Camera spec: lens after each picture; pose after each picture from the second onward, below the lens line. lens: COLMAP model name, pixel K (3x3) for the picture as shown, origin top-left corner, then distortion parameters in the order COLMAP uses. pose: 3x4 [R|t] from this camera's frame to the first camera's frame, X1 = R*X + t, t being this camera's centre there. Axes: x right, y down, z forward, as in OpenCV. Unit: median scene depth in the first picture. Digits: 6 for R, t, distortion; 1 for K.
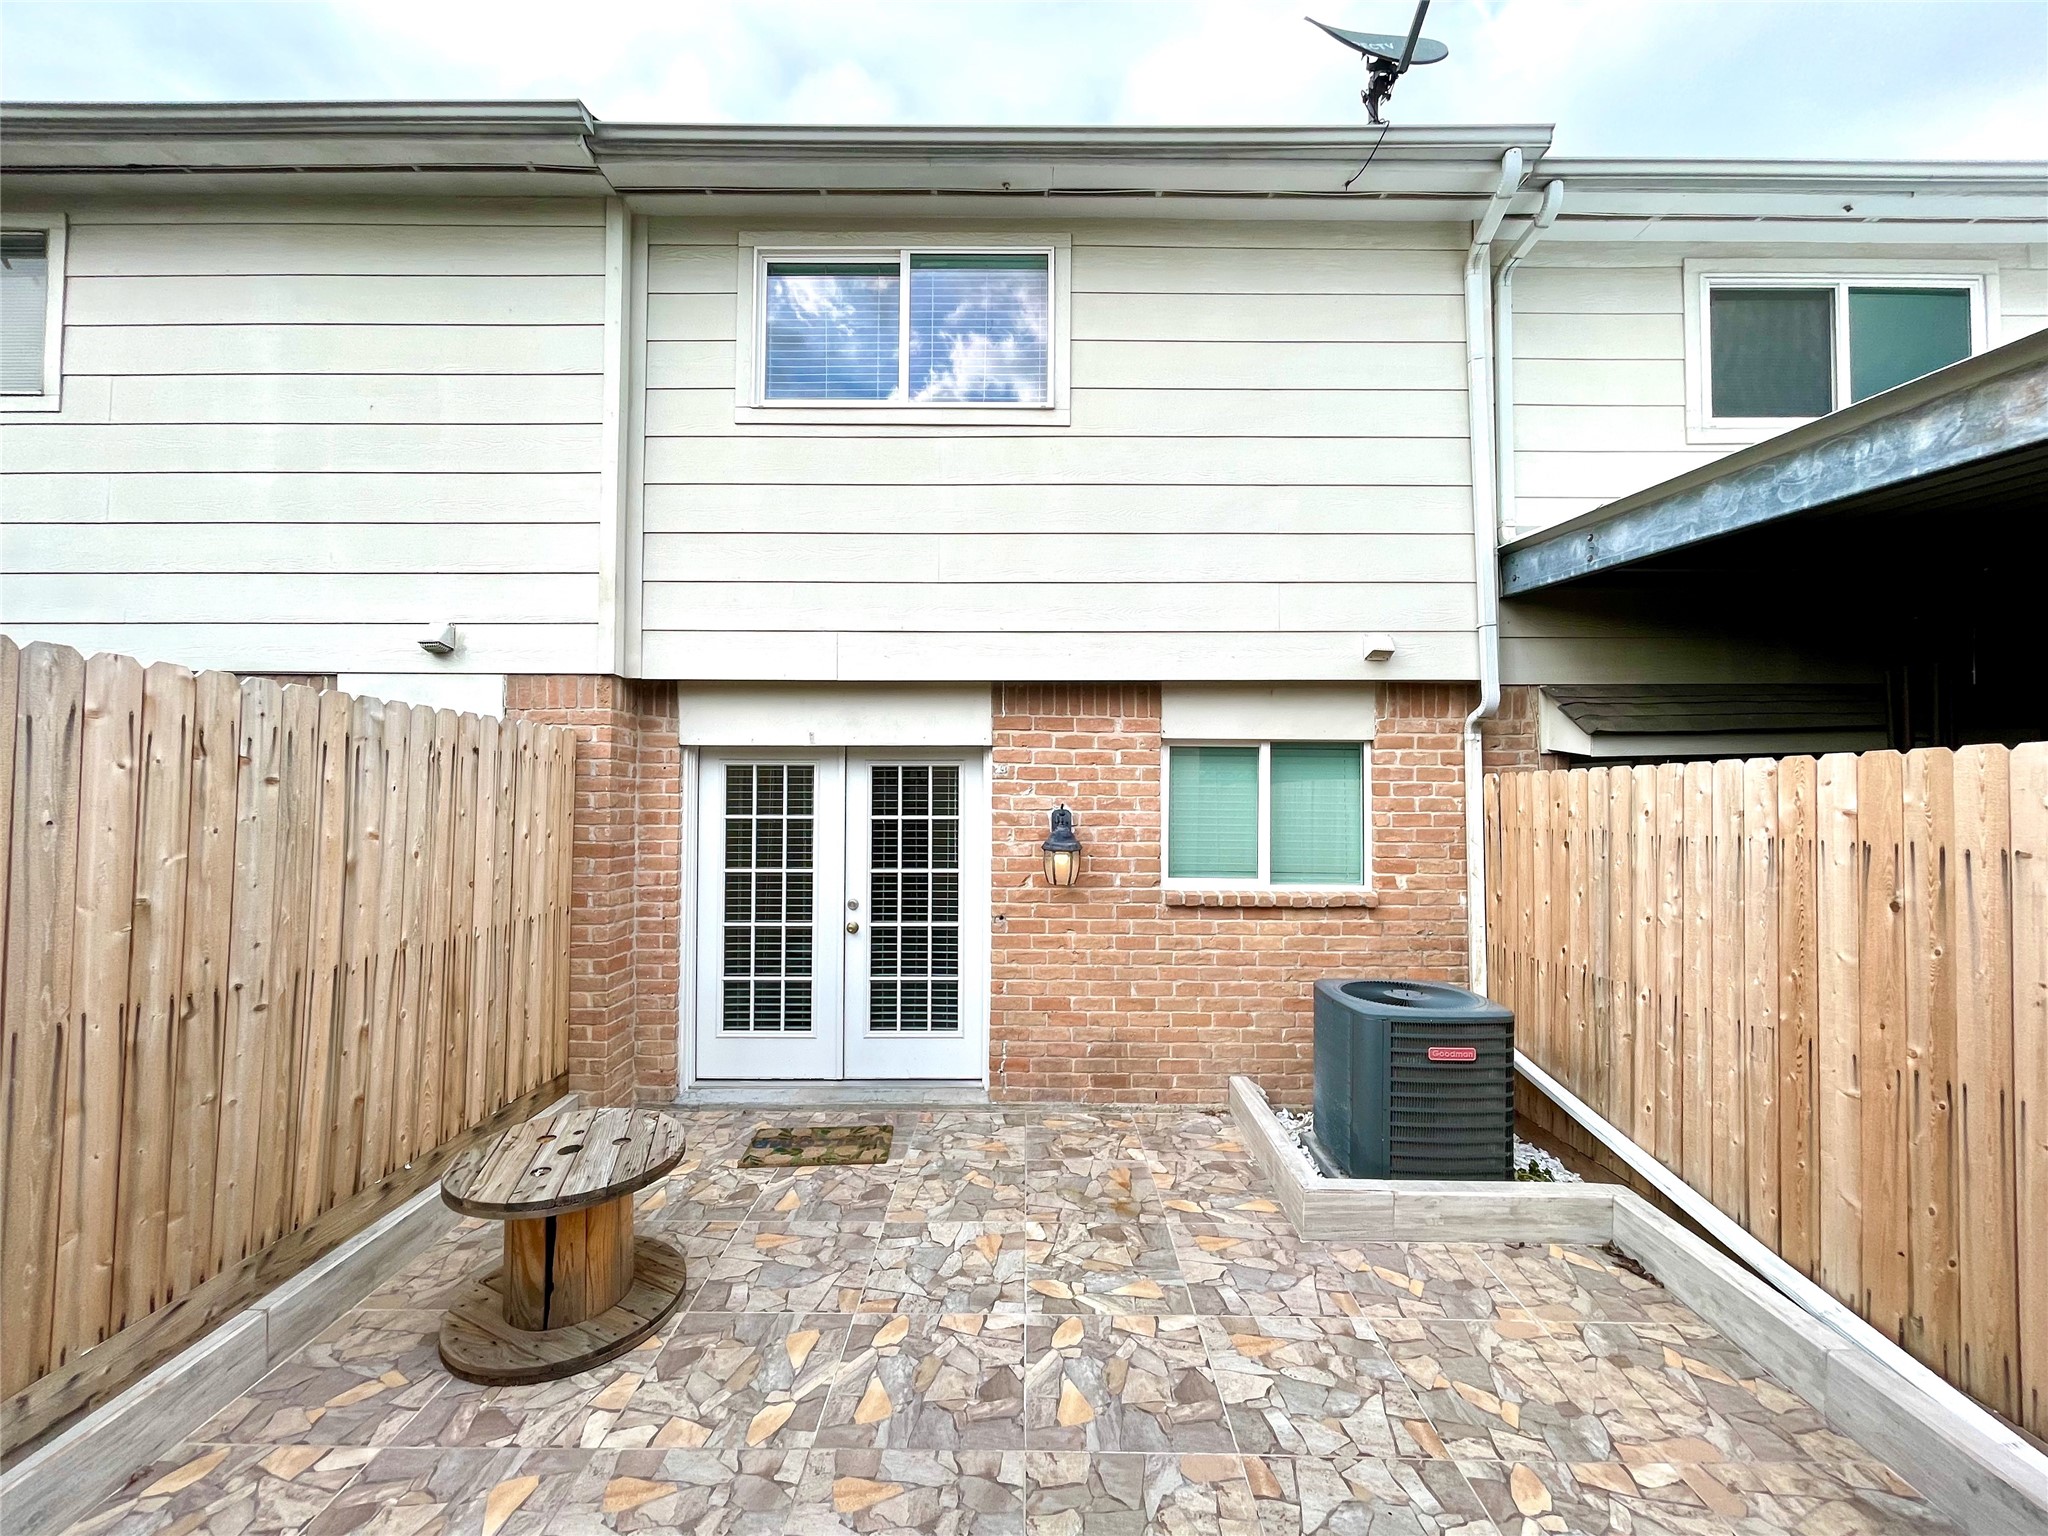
lens RADIAL K [[825.1, 0, 1049.9], [0, 825.1, 791.9], [0, 0, 1]] dist [0.001100, -0.000858]
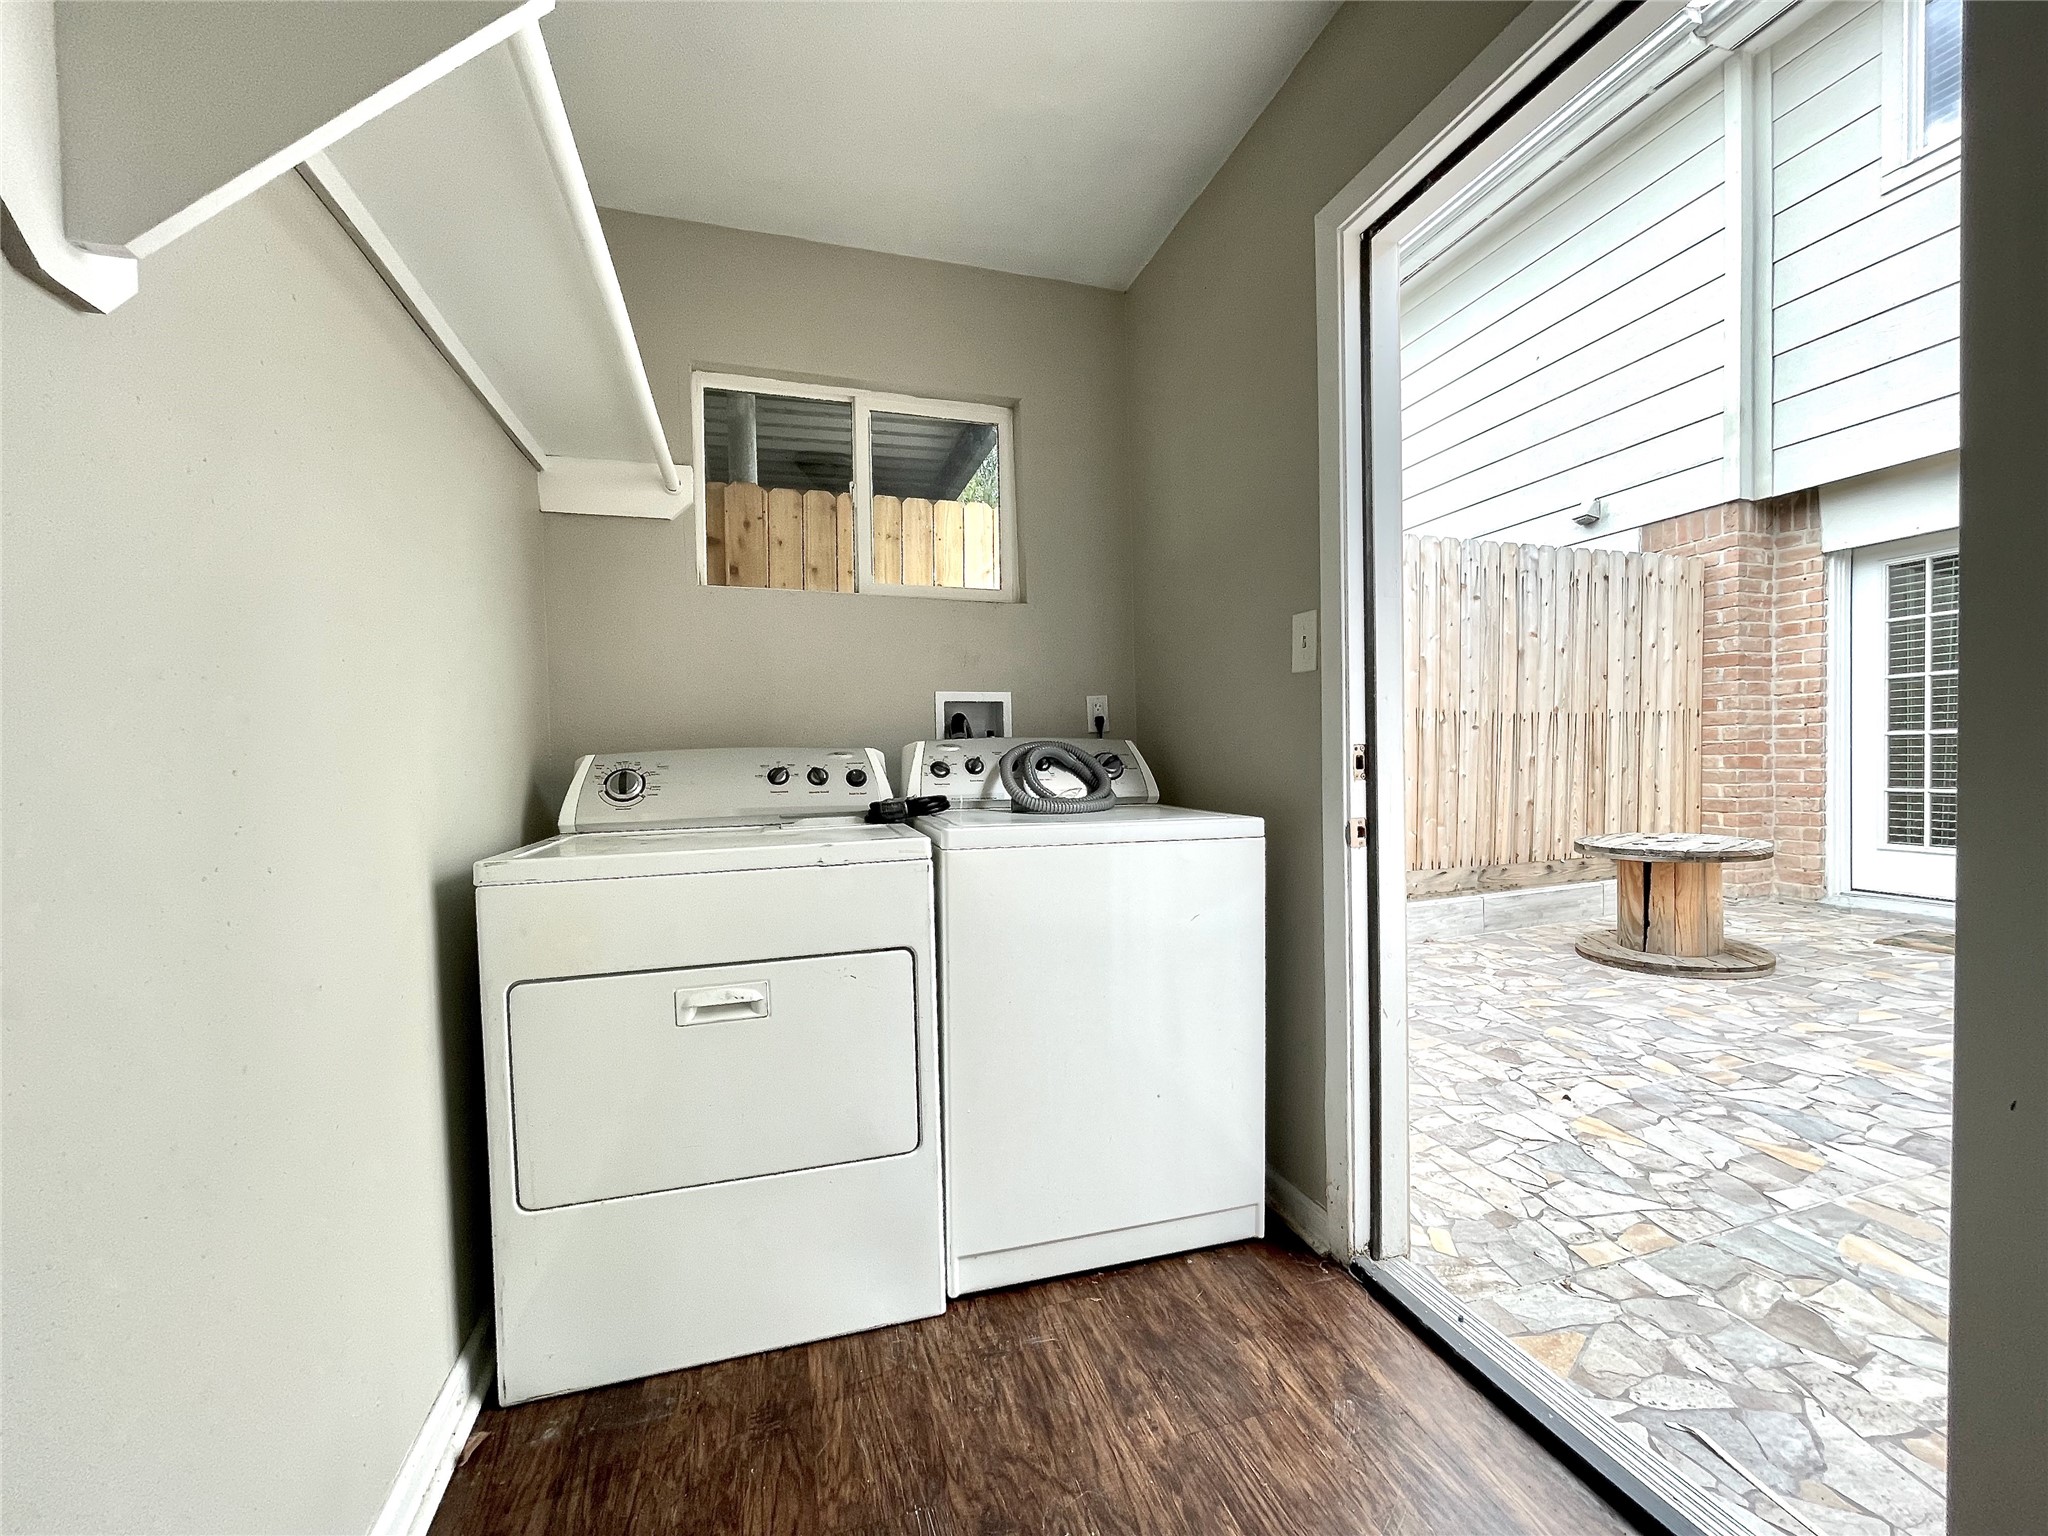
lens RADIAL K [[825.1, 0, 1003.7], [0, 825.1, 793.8], [0, 0, 1]] dist [0.001100, -0.000858]
pose [[0.261216, 0.018363, -0.965106, 0.322236], [0.044922, 0.998505, 0.031157, 0.192597], [0.964235, -0.051493, 0.260000, -0.291870]]
